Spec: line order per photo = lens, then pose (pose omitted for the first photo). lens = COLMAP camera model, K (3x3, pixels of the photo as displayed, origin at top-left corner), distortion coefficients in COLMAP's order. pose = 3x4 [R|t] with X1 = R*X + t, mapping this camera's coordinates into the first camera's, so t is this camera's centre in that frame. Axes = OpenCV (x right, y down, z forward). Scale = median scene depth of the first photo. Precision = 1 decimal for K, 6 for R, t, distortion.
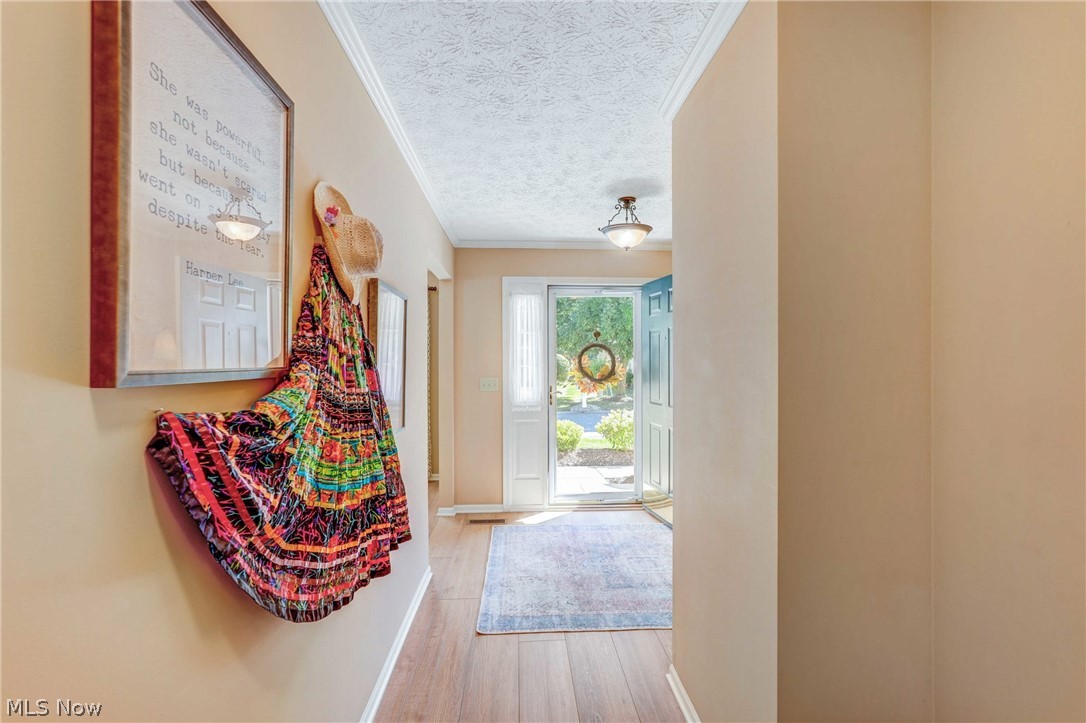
lens RADIAL K [[490.1, 0, 543.0], [0, 490.1, 361.5], [0, 0, 1]] dist [-0.001652, 0.000082]
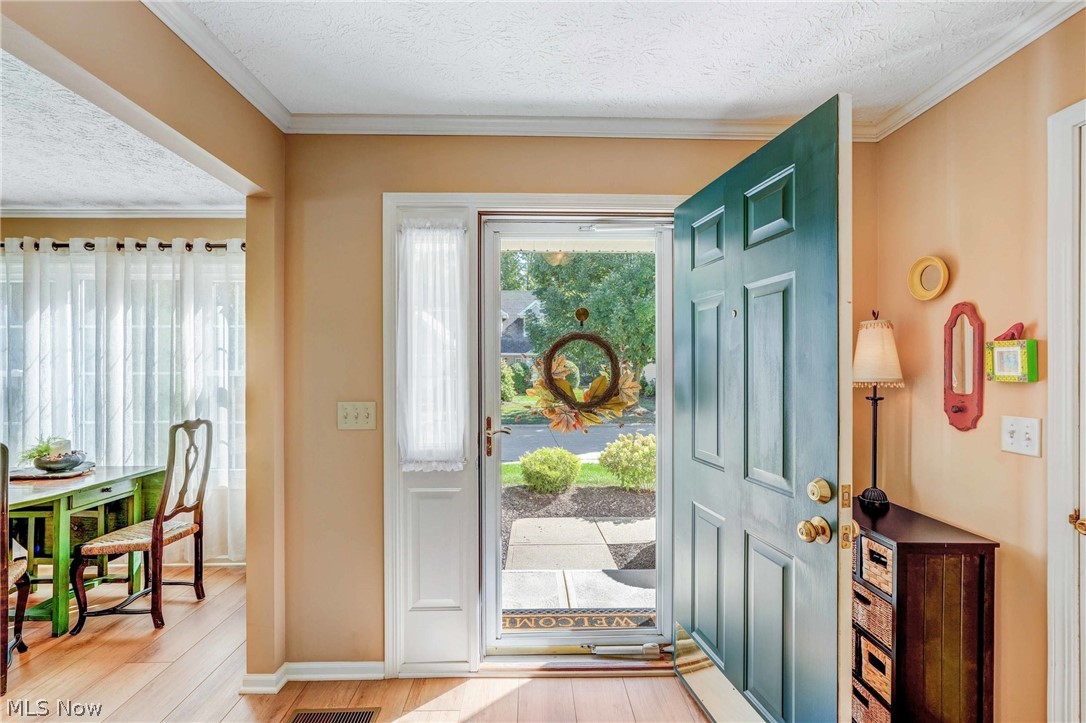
lens RADIAL K [[481.8, 0, 543.0], [0, 481.8, 361.5], [0, 0, 1]] dist [-0.020060, 0.000034]
pose [[0.999565, 0.001443, -0.029447, 0.084569], [-0.001846, 0.999905, -0.013637, -0.000266], [0.029425, 0.013685, 0.999473, 0.505265]]
